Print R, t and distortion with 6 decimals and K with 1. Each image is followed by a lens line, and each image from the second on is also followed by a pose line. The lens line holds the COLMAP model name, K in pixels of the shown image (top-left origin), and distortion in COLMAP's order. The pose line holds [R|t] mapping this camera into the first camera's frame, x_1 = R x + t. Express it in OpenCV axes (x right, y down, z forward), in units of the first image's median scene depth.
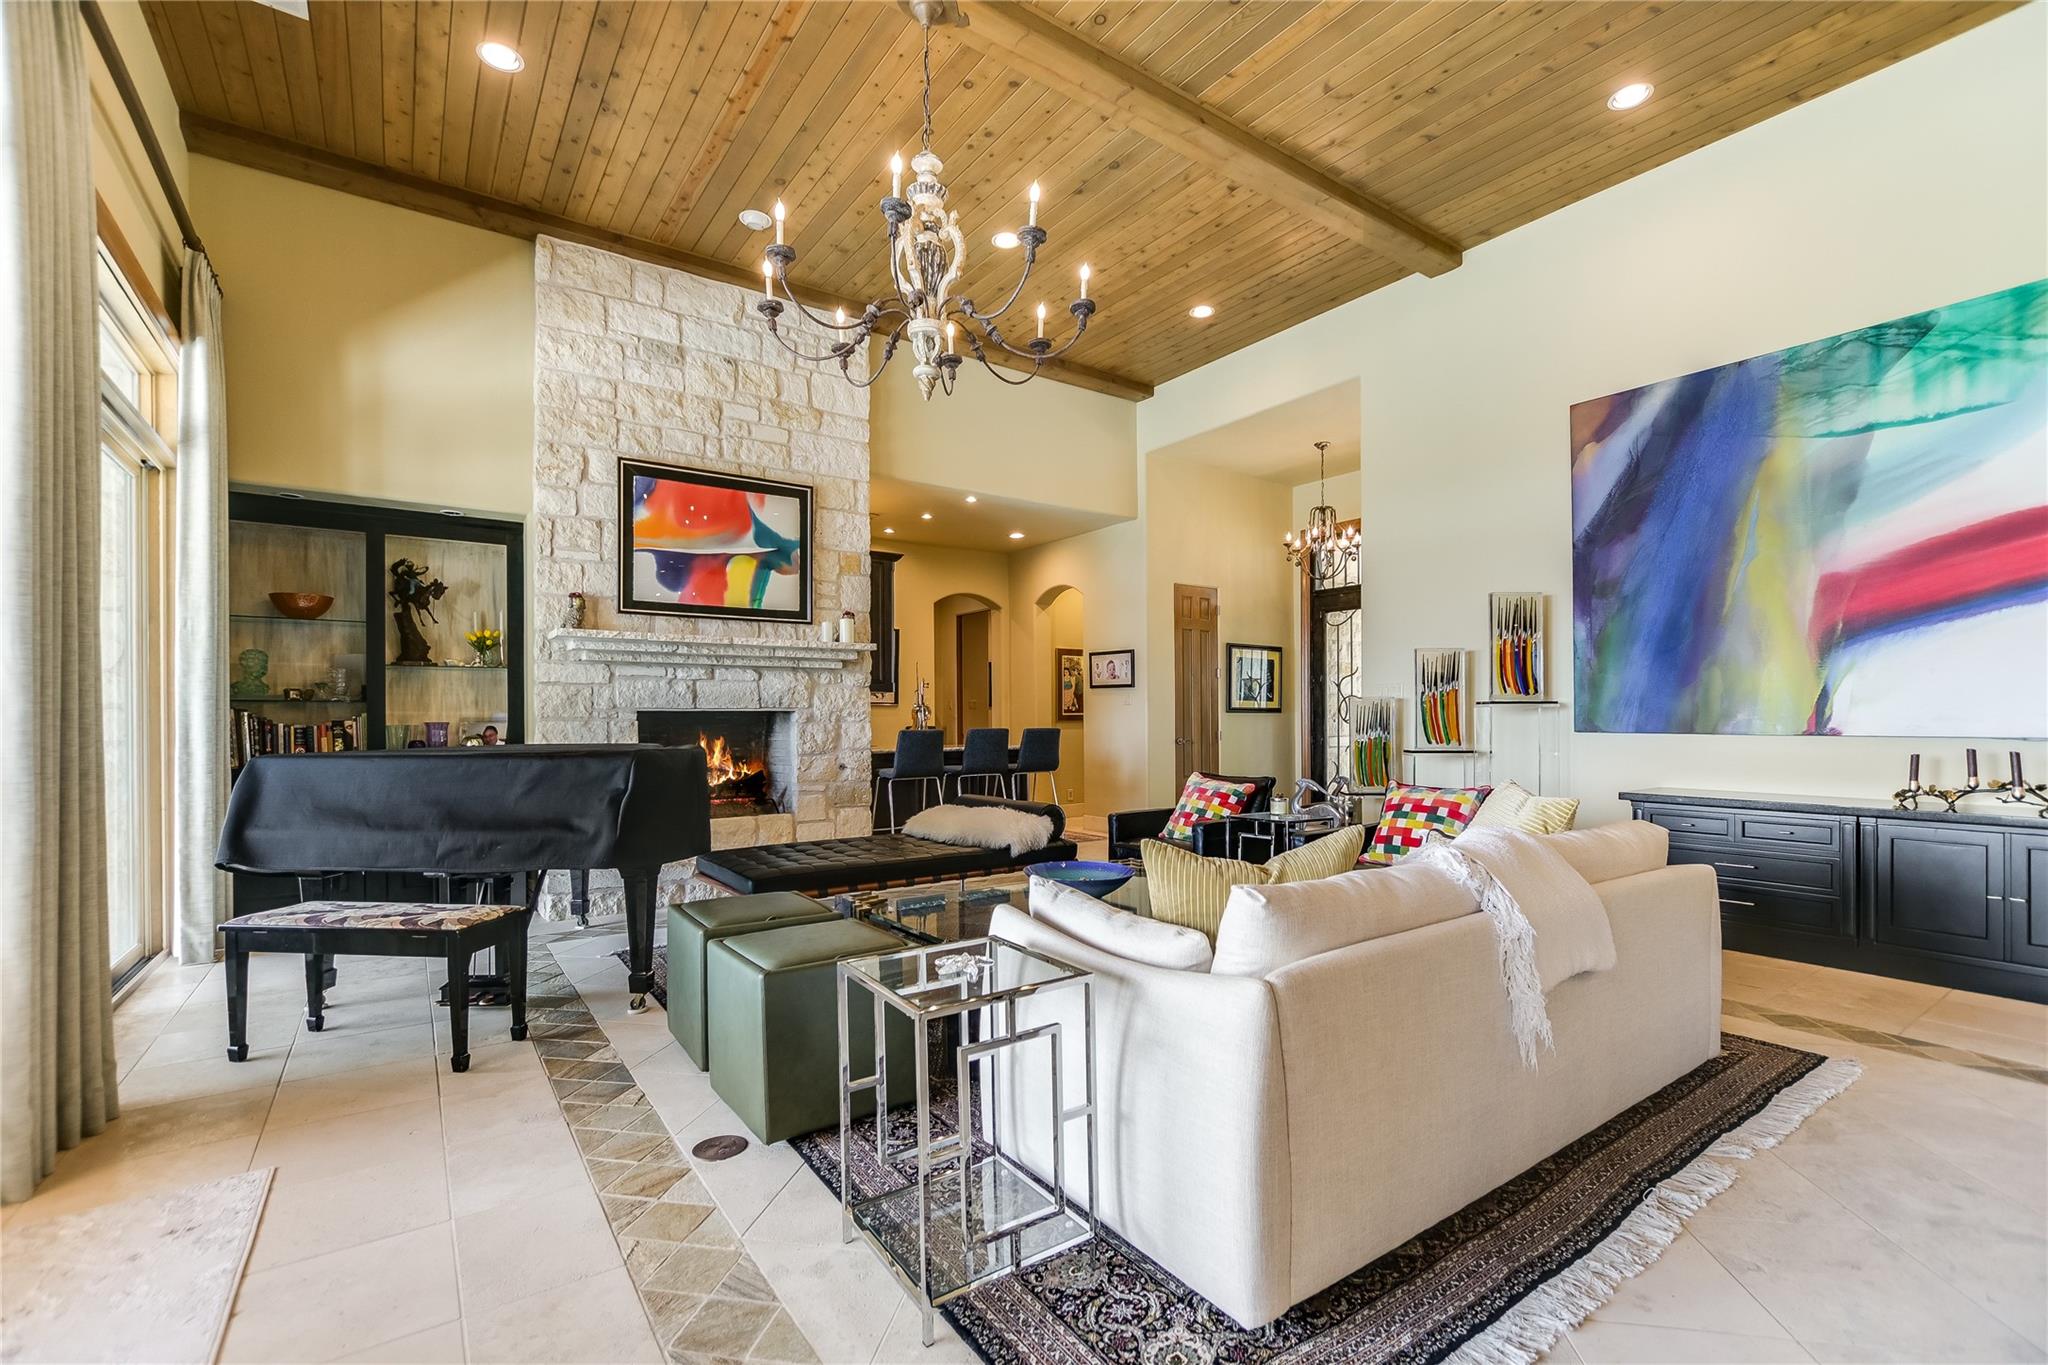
lens RADIAL K [[898.6, 0, 1026.0], [0, 898.6, 714.1], [0, 0, 1]] dist [-0.001595, 0.000082]
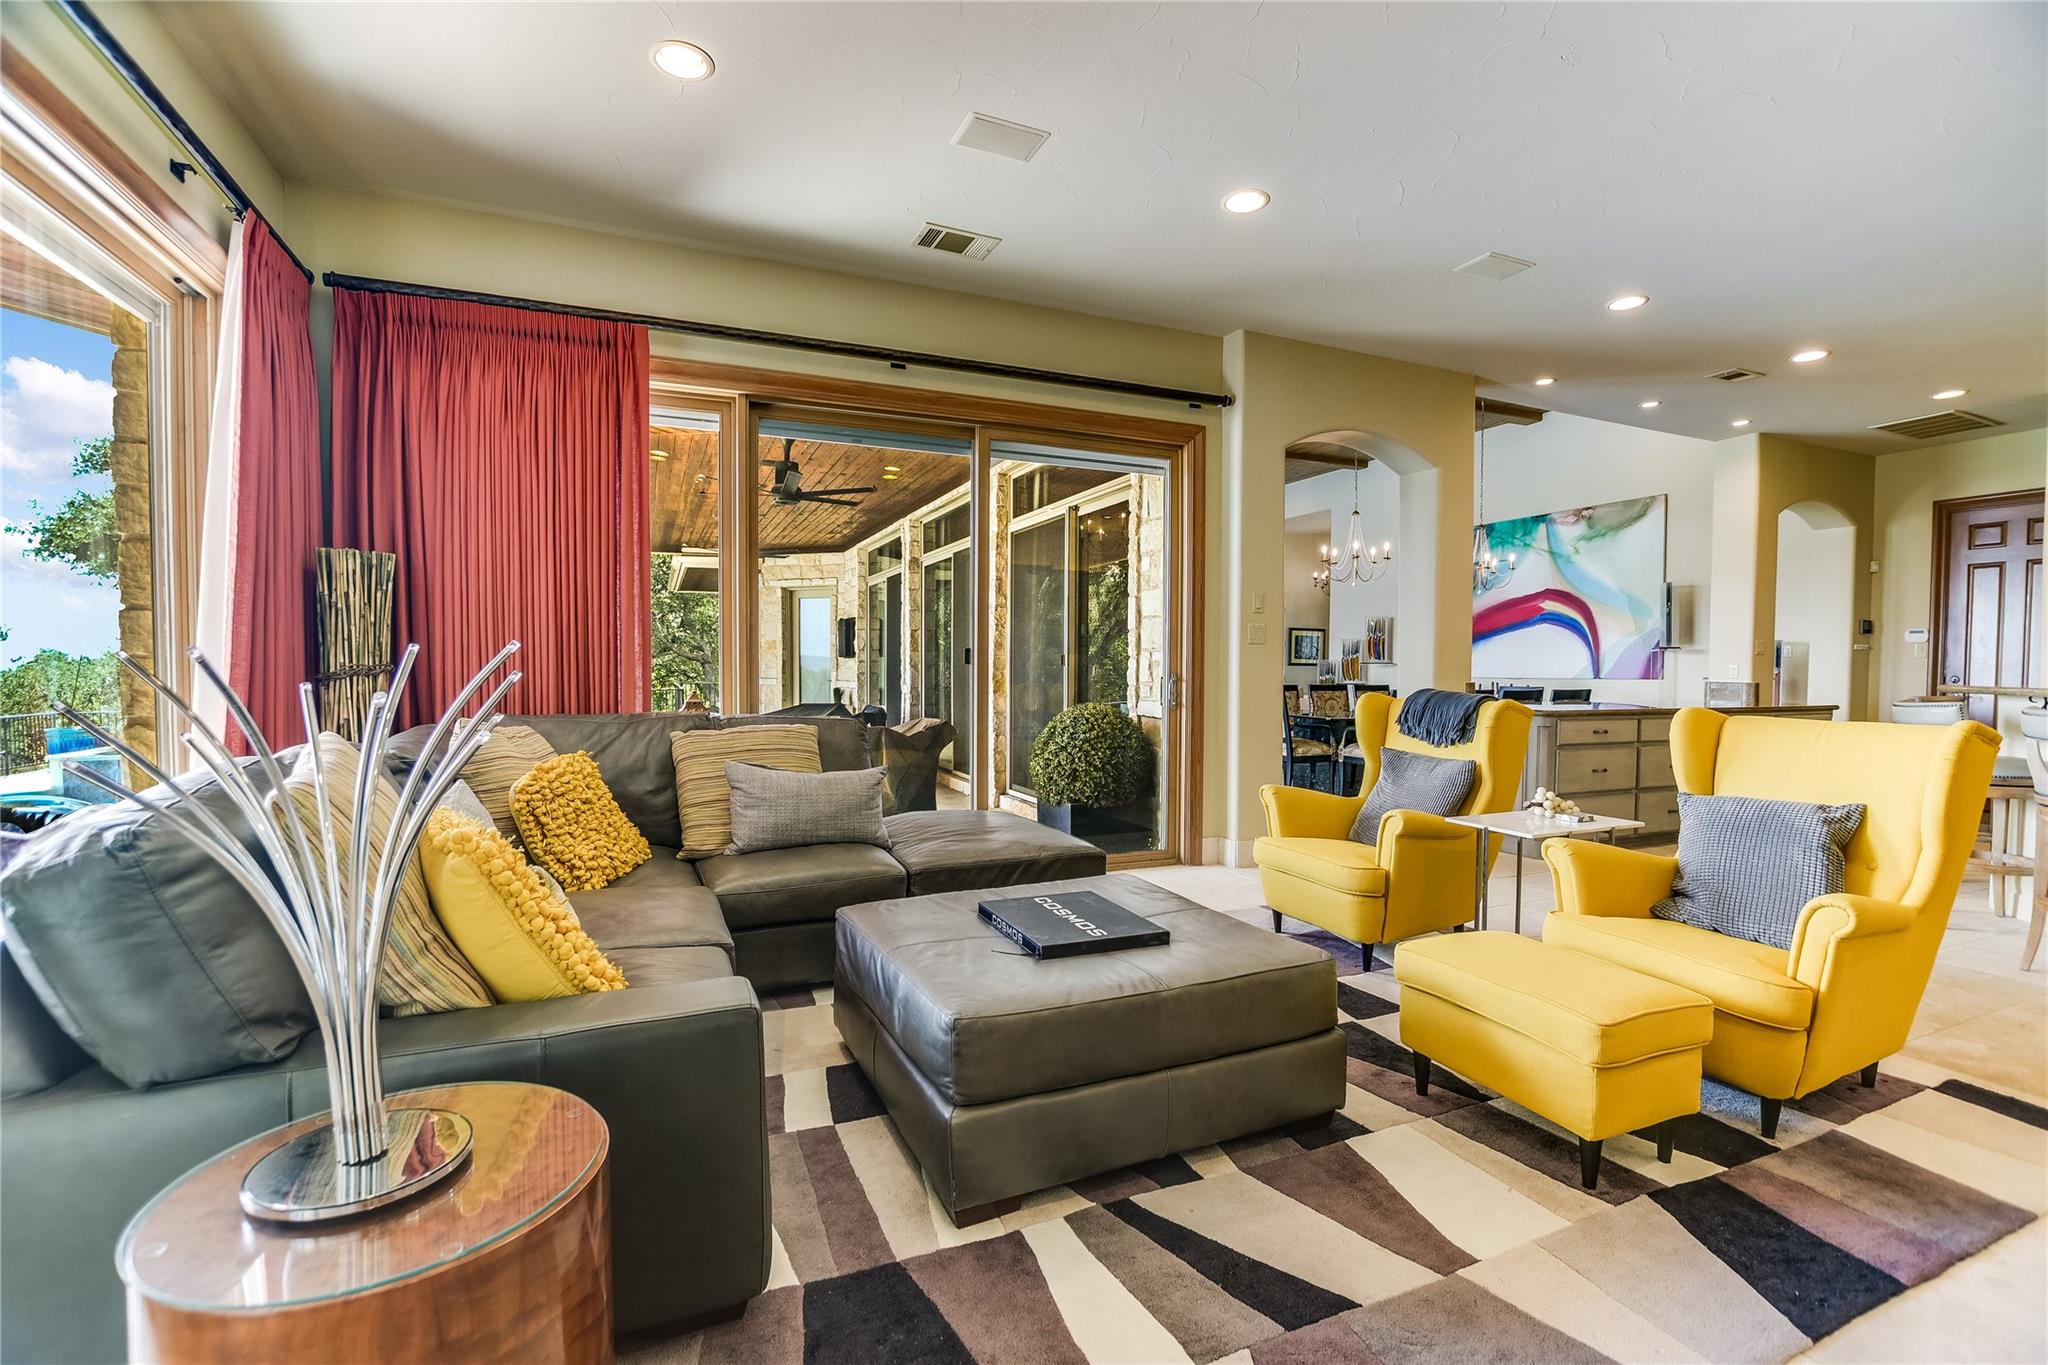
lens RADIAL K [[902.3, 0, 1030.7], [0, 902.3, 695.1], [0, 0, 1]] dist [-0.034008, 0.004863]
pose [[0.978119, 0.015300, -0.207485, 0.134748], [-0.007958, 0.999314, 0.036172, -0.006205], [0.207896, -0.033729, 0.977569, -1.342249]]
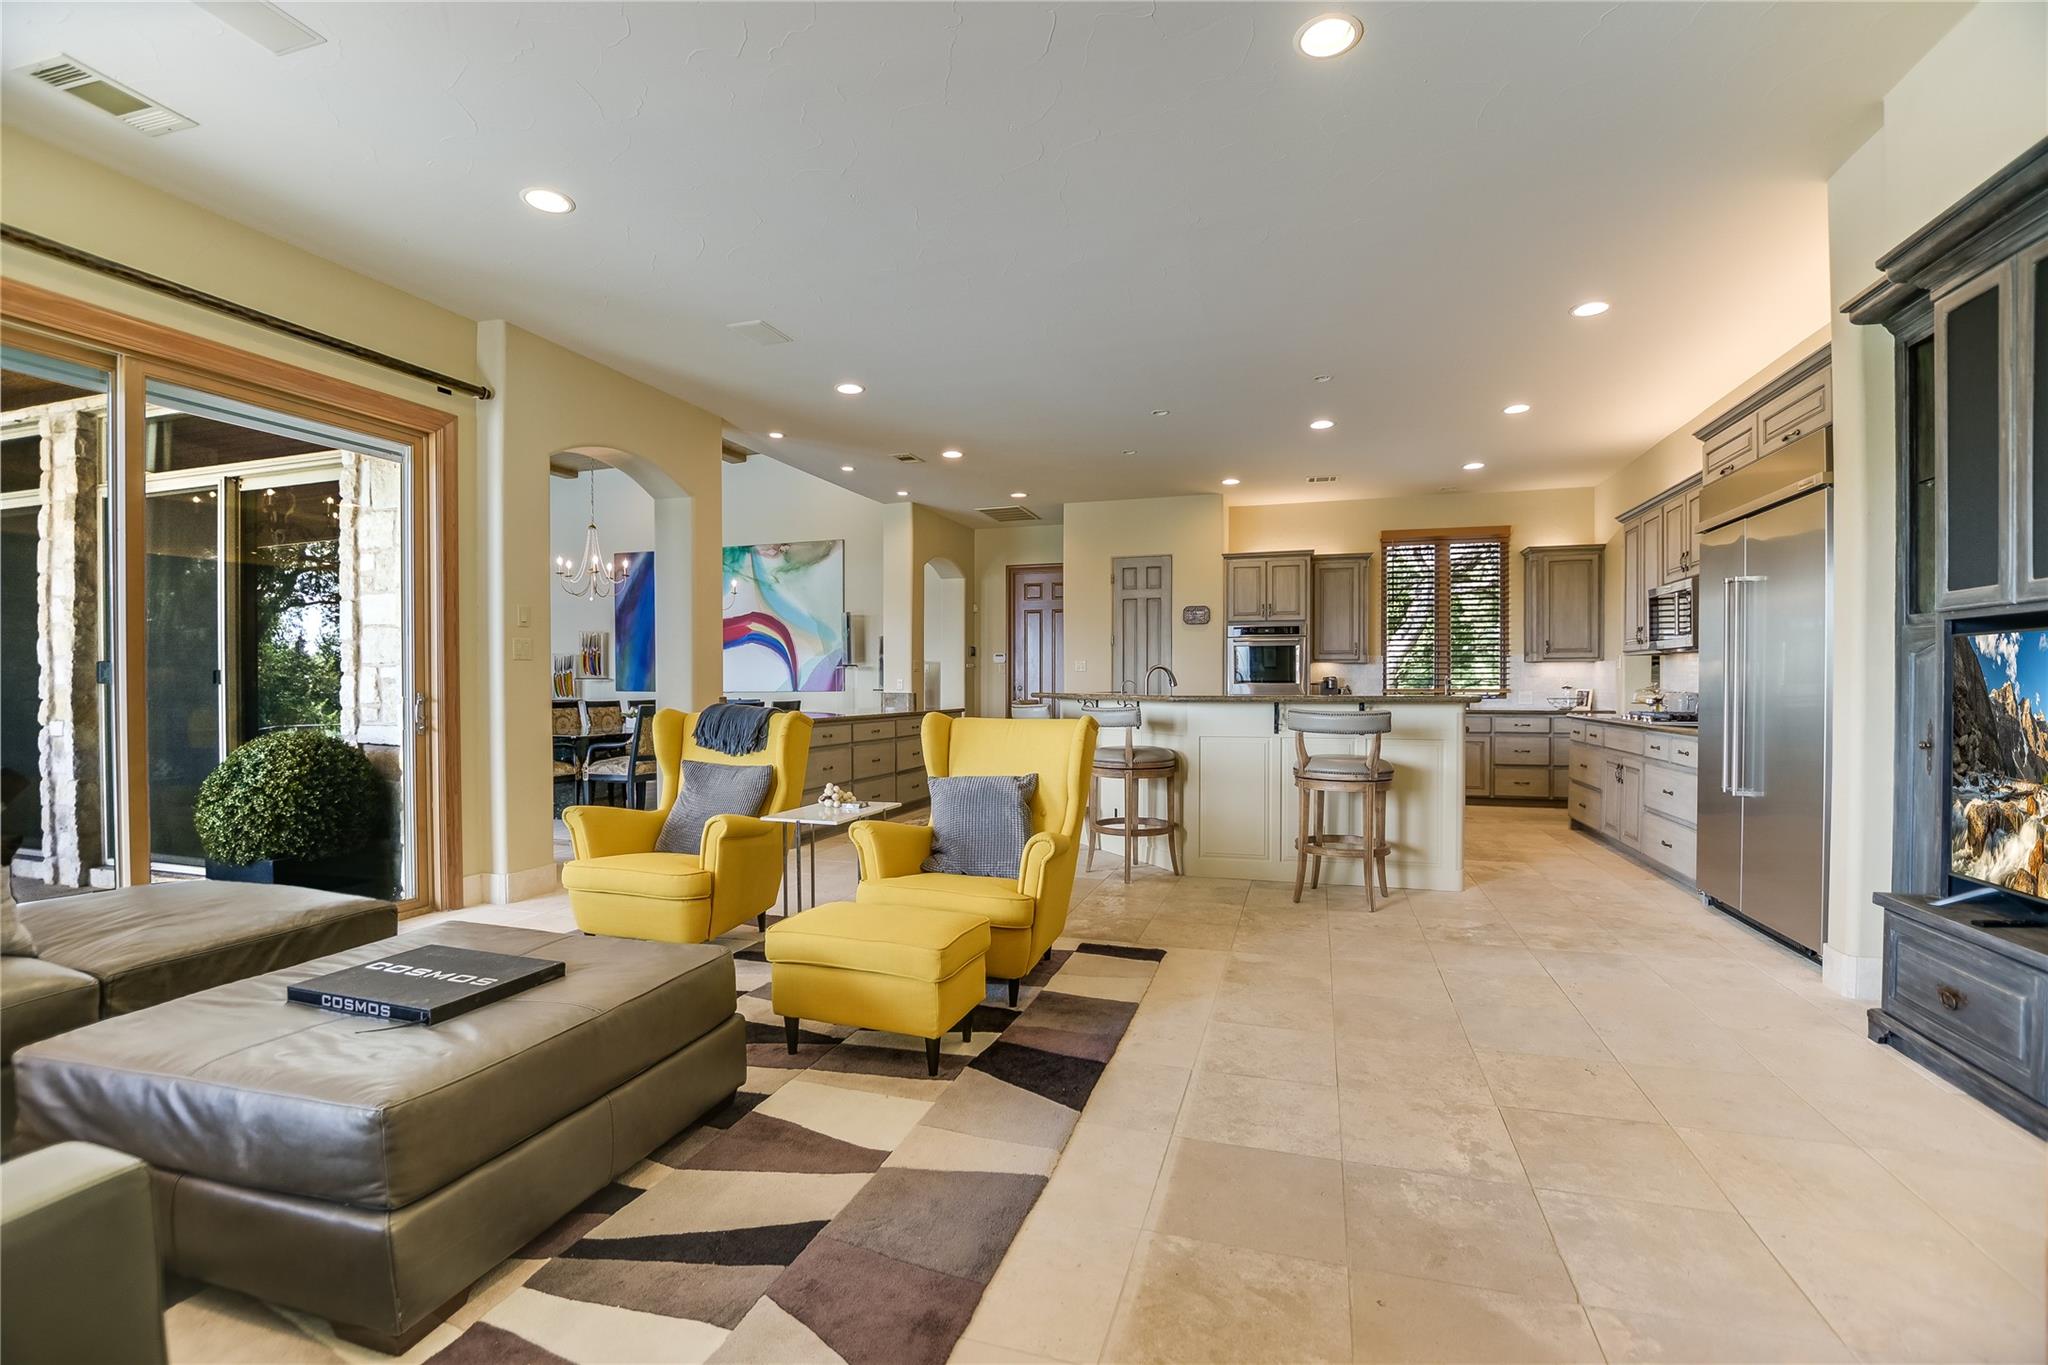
lens RADIAL K [[902.3, 0, 1030.7], [0, 902.3, 695.1], [0, 0, 1]] dist [-0.034008, 0.004863]
pose [[0.795270, -0.005478, 0.606231, 0.044686], [-0.004320, 0.999883, 0.014702, -0.007841], [-0.606240, -0.014310, 0.795153, -1.363098]]
